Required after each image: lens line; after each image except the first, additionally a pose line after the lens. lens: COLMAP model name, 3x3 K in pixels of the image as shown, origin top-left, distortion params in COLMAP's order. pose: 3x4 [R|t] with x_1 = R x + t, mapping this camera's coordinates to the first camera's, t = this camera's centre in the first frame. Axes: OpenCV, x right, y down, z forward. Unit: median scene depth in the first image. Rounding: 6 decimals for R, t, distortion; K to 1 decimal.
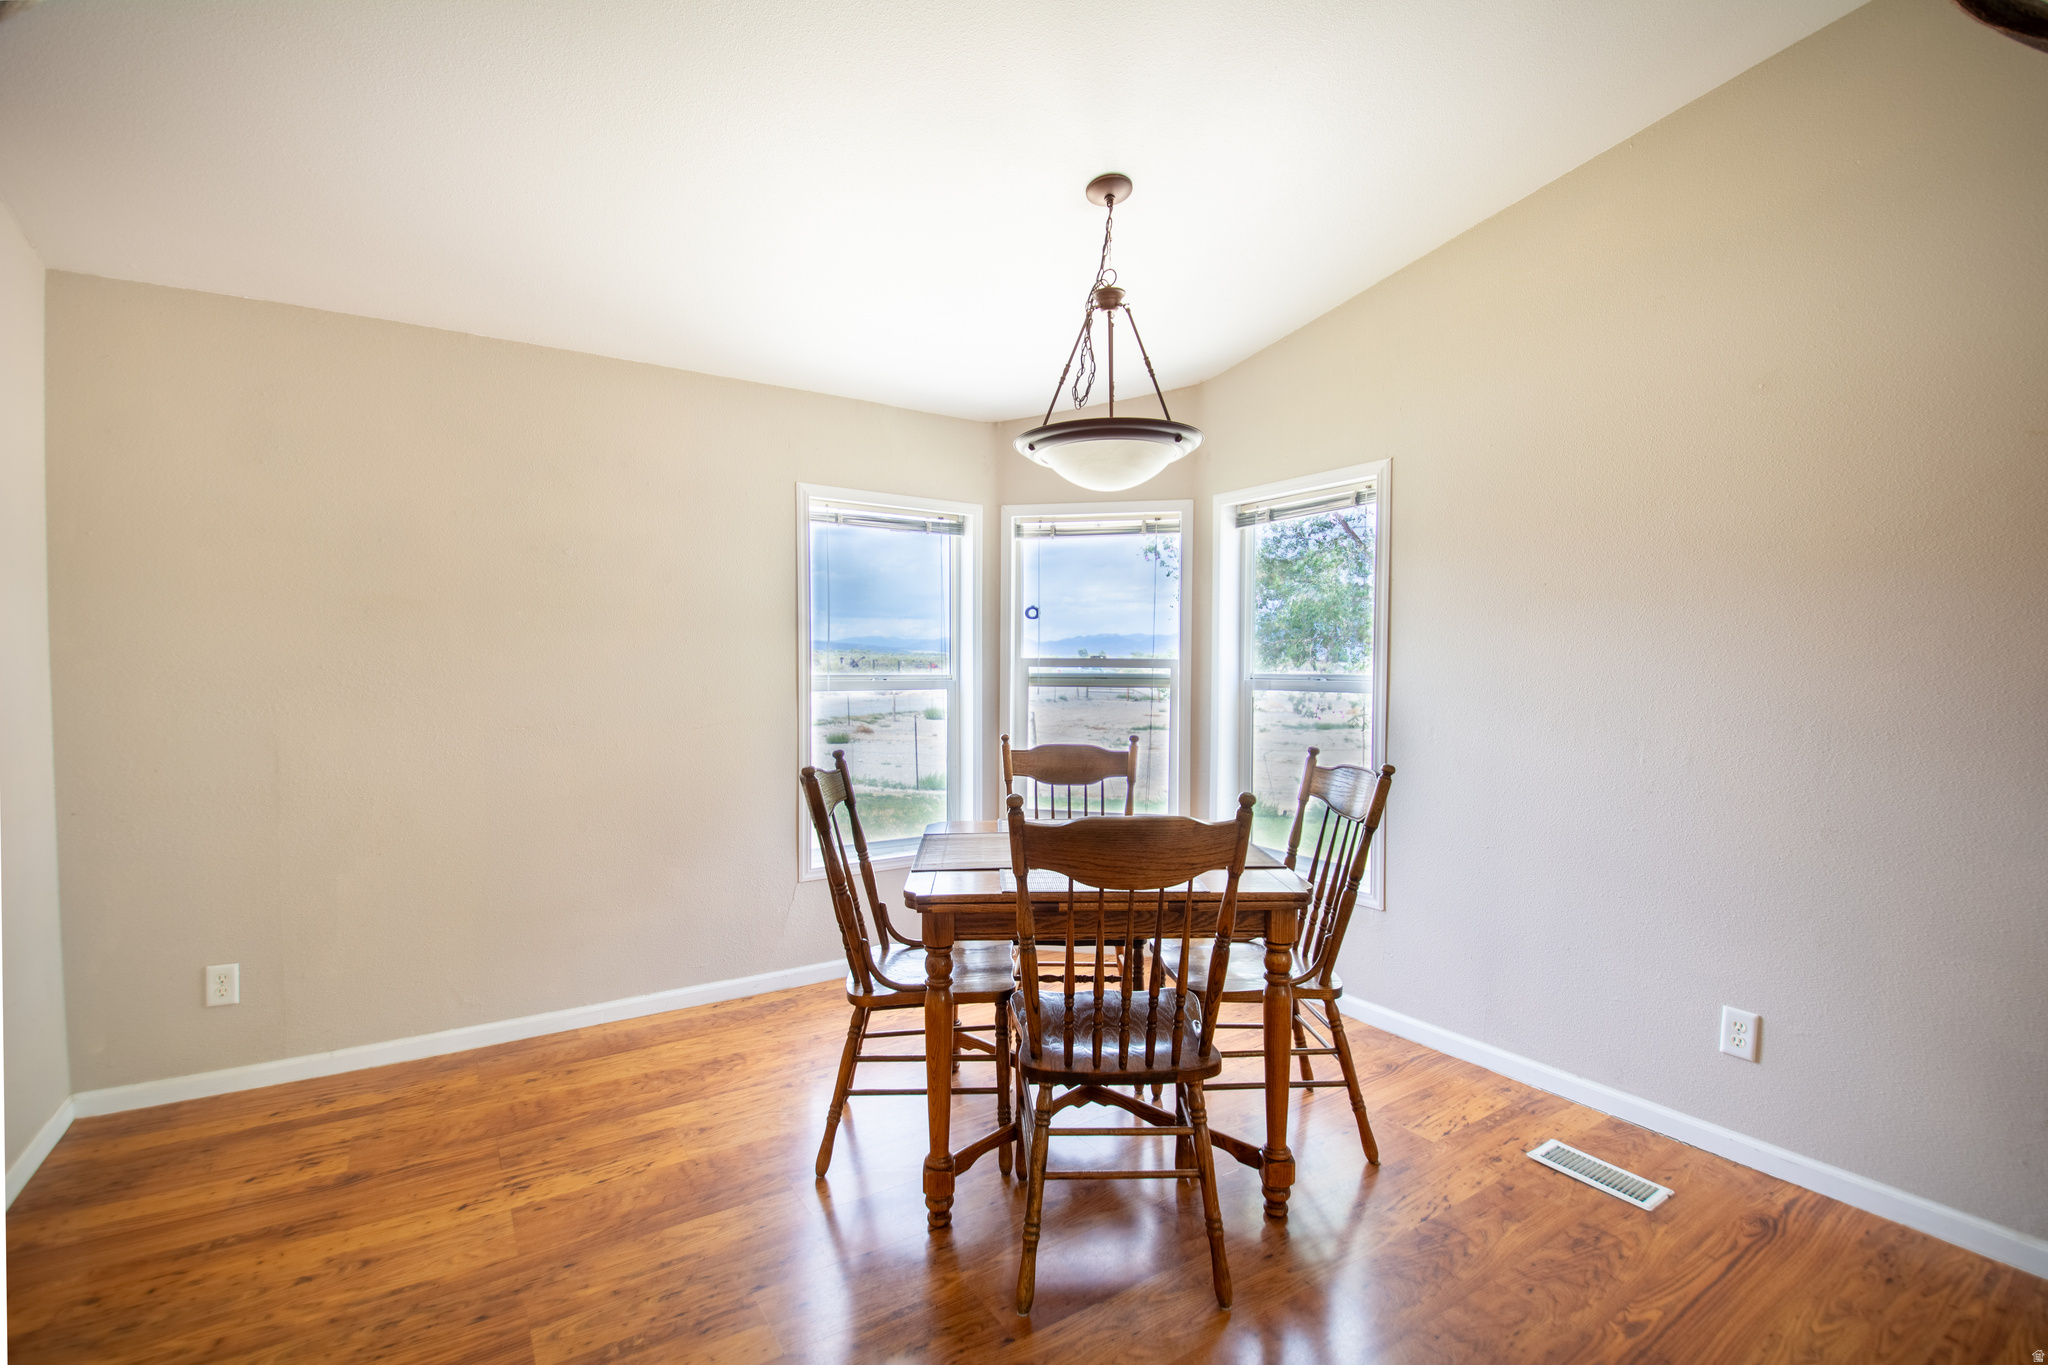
lens RADIAL K [[930.0, 0, 1026.1], [0, 930.0, 695.5], [0, 0, 1]] dist [-0.018053, -0.003348]
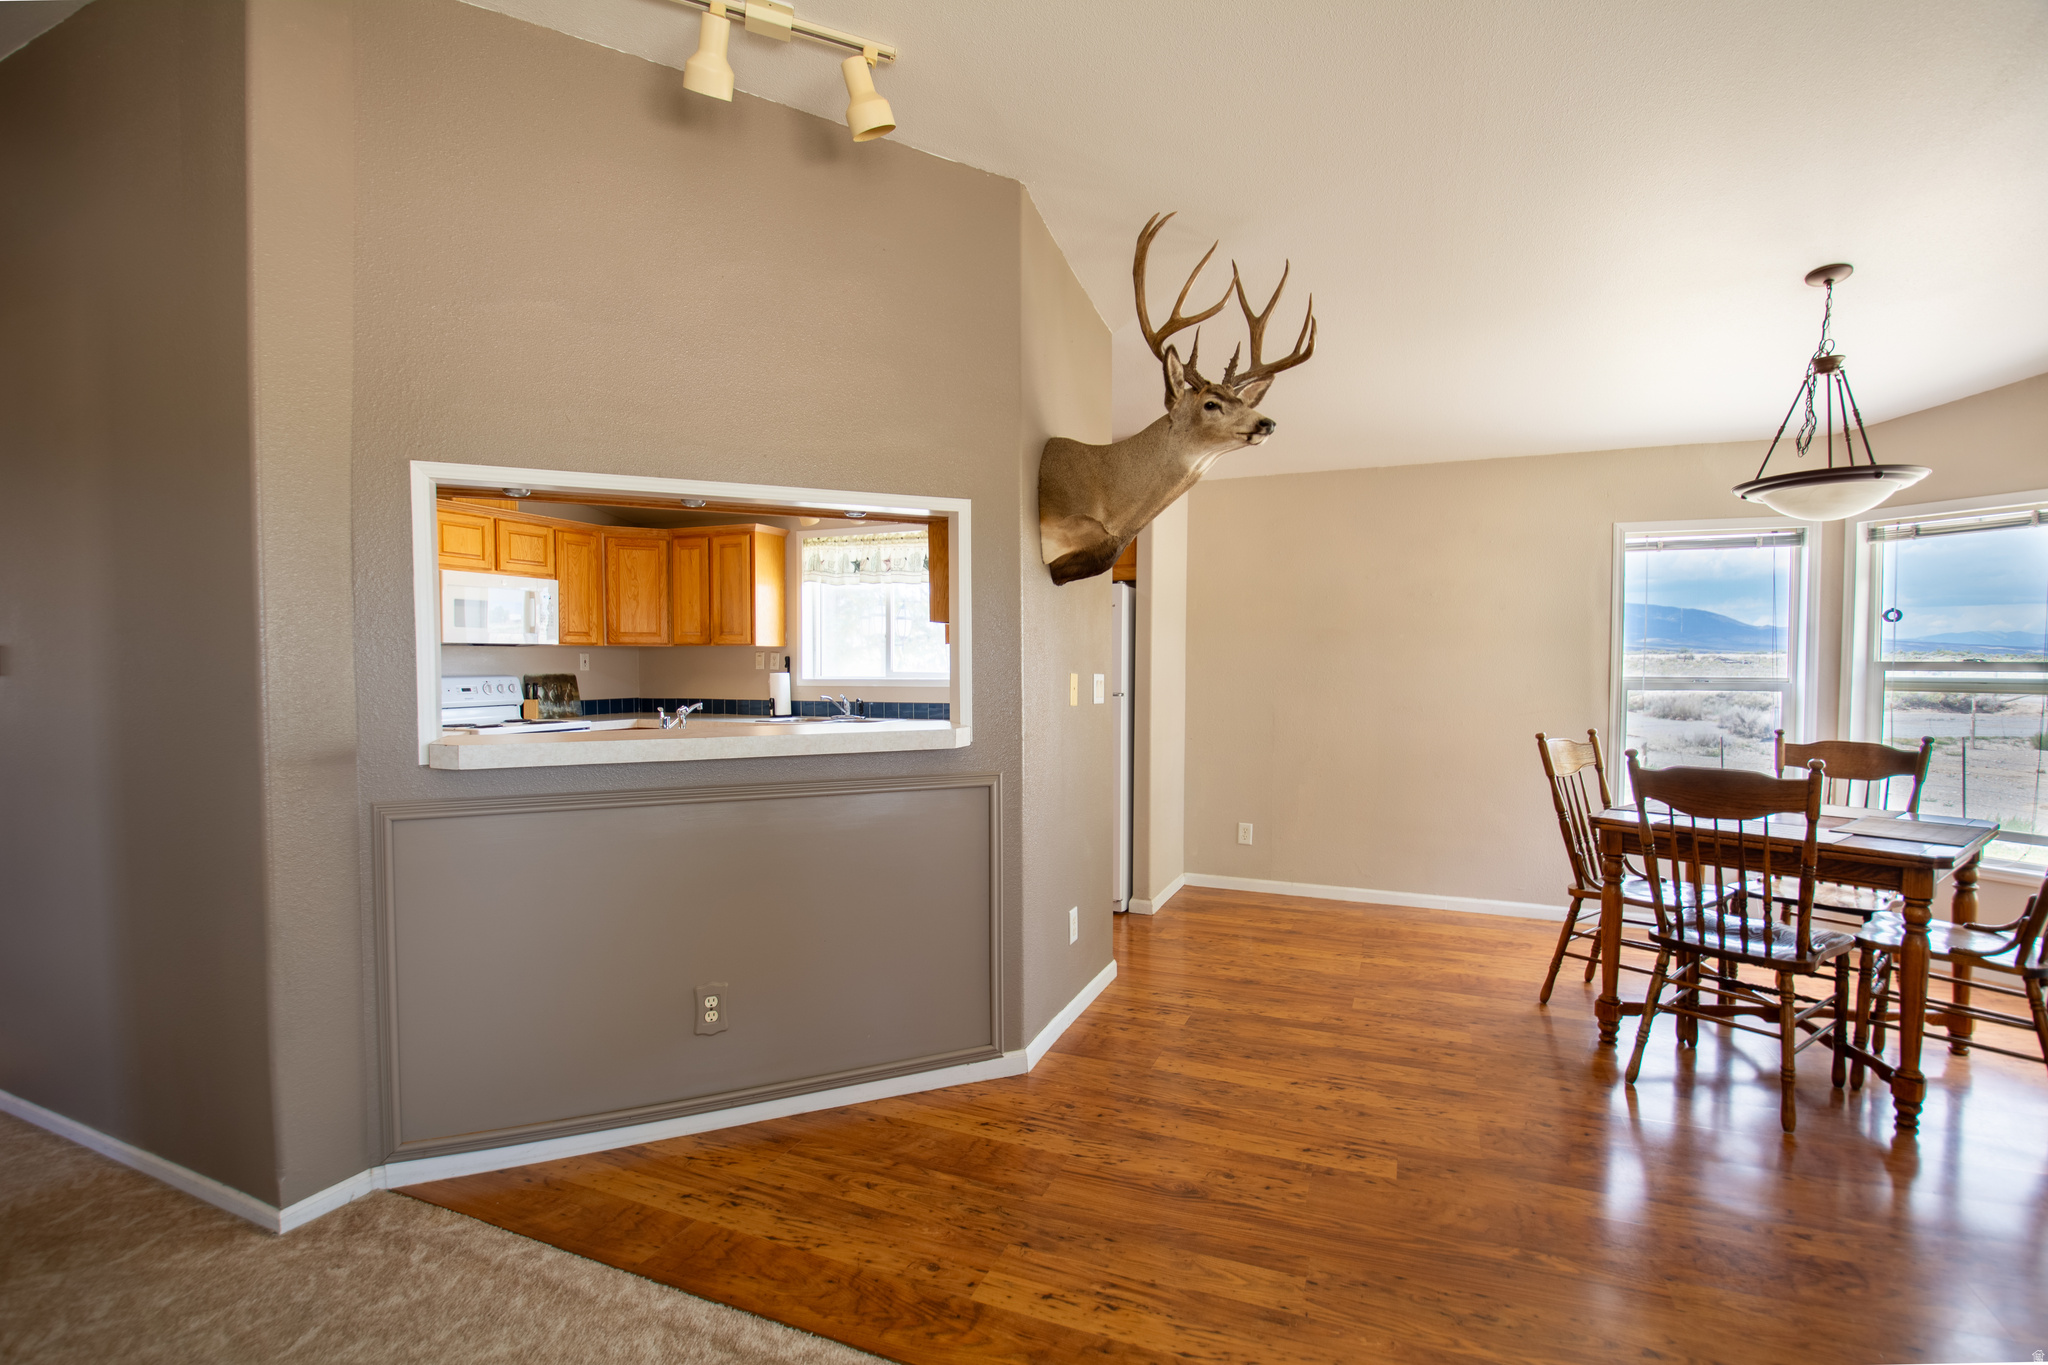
lens RADIAL K [[930.0, 0, 1016.5], [0, 930.0, 688.8], [0, 0, 1]] dist [-0.018053, -0.003348]
pose [[0.559702, 0.021334, -0.828419, 0.495374], [-0.028125, 0.999582, 0.006740, 0.014850], [0.828216, 0.019527, 0.560068, -0.533907]]
